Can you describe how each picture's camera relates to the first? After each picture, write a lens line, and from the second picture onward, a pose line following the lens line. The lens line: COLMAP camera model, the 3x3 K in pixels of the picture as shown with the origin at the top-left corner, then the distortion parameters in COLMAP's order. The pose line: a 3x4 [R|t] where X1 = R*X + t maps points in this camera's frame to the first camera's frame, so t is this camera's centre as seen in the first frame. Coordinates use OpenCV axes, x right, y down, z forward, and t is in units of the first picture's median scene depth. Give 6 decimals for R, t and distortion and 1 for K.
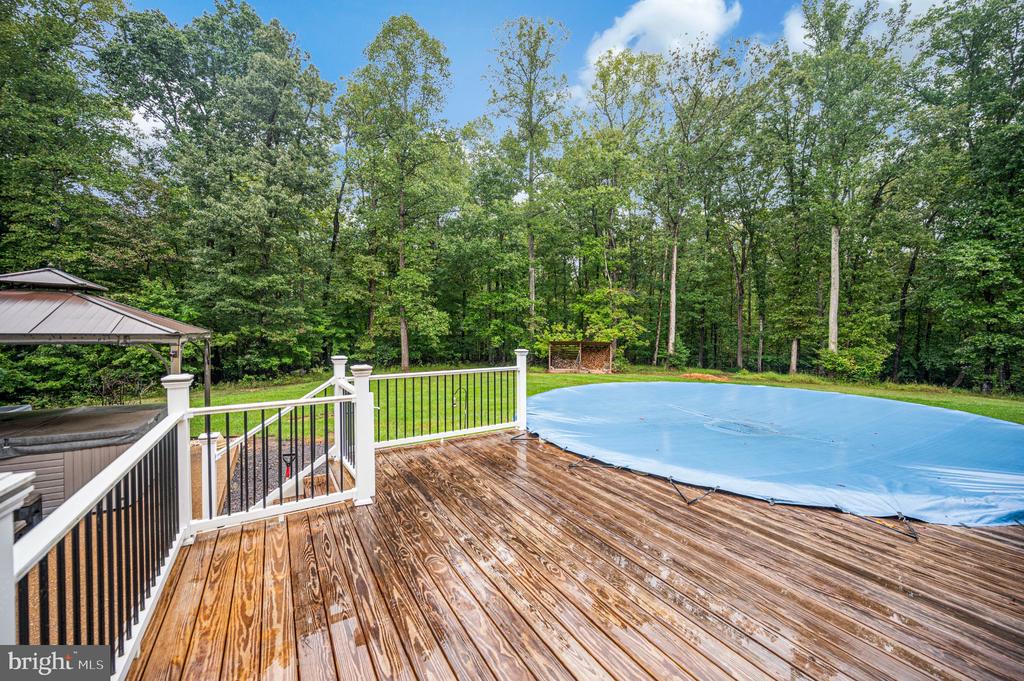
lens RADIAL K [[404.7, 0, 512.7], [0, 404.7, 336.4], [0, 0, 1]] dist [-0.000468, -0.000313]
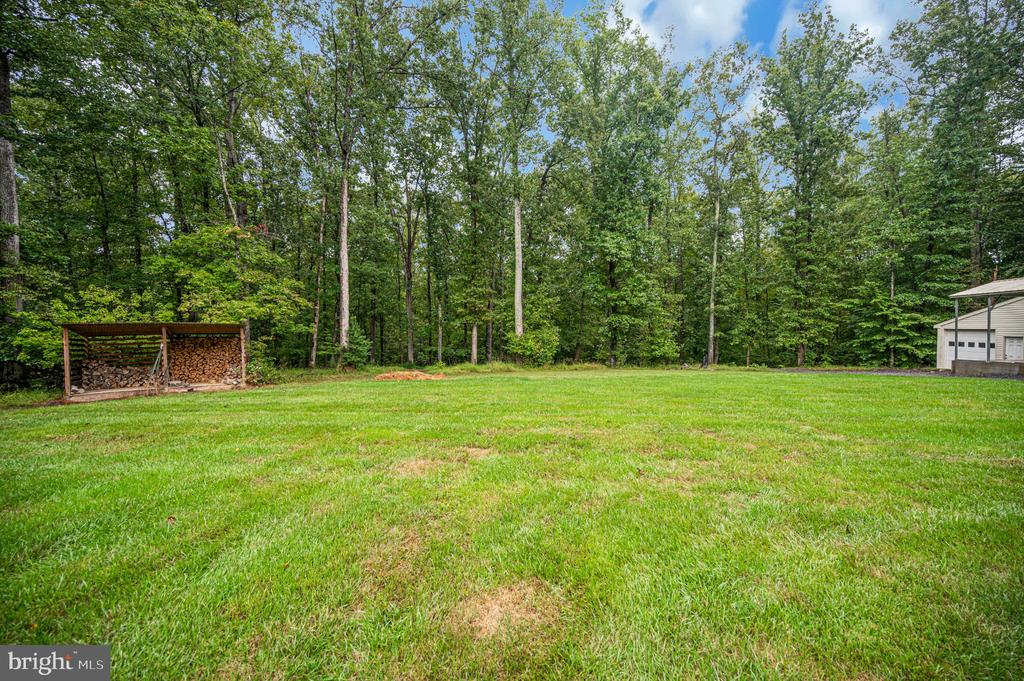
lens RADIAL K [[418.6, 0, 512.6], [0, 418.6, 336.9], [0, 0, 1]] dist [0.000025, 0.000021]
pose [[0.680171, -0.028285, 0.732507, 0.087543], [0.029922, 0.999494, 0.010810, 0.032782], [-0.732442, 0.014566, 0.680673, 0.388964]]
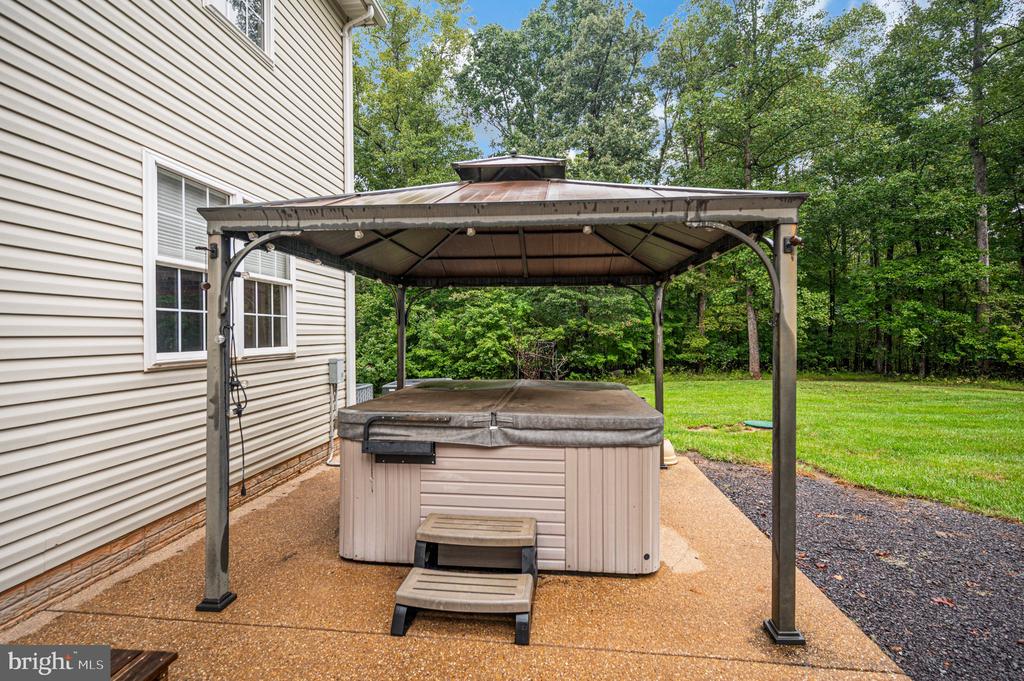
lens RADIAL K [[466.8, 0, 519.1], [0, 466.8, 332.0], [0, 0, 1]] dist [-0.001354, -0.000039]
pose [[0.805333, -0.011211, -0.592717, -0.107033], [0.000148, 0.999825, -0.018709, 0.019469], [0.592823, 0.014979, 0.805193, 0.062788]]
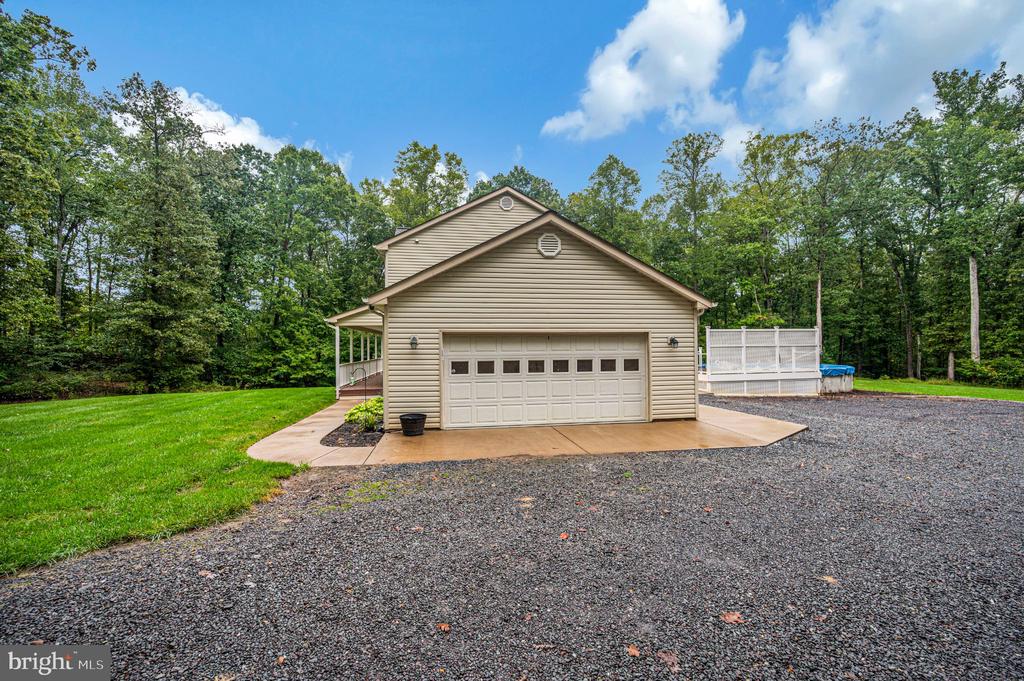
lens RADIAL K [[418.6, 0, 512.6], [0, 418.6, 336.9], [0, 0, 1]] dist [0.000025, 0.000021]
pose [[0.934704, -0.017617, -0.354990, -0.044147], [0.001407, 0.998947, -0.045868, 0.023119], [0.355424, 0.042374, 0.933744, -0.682964]]
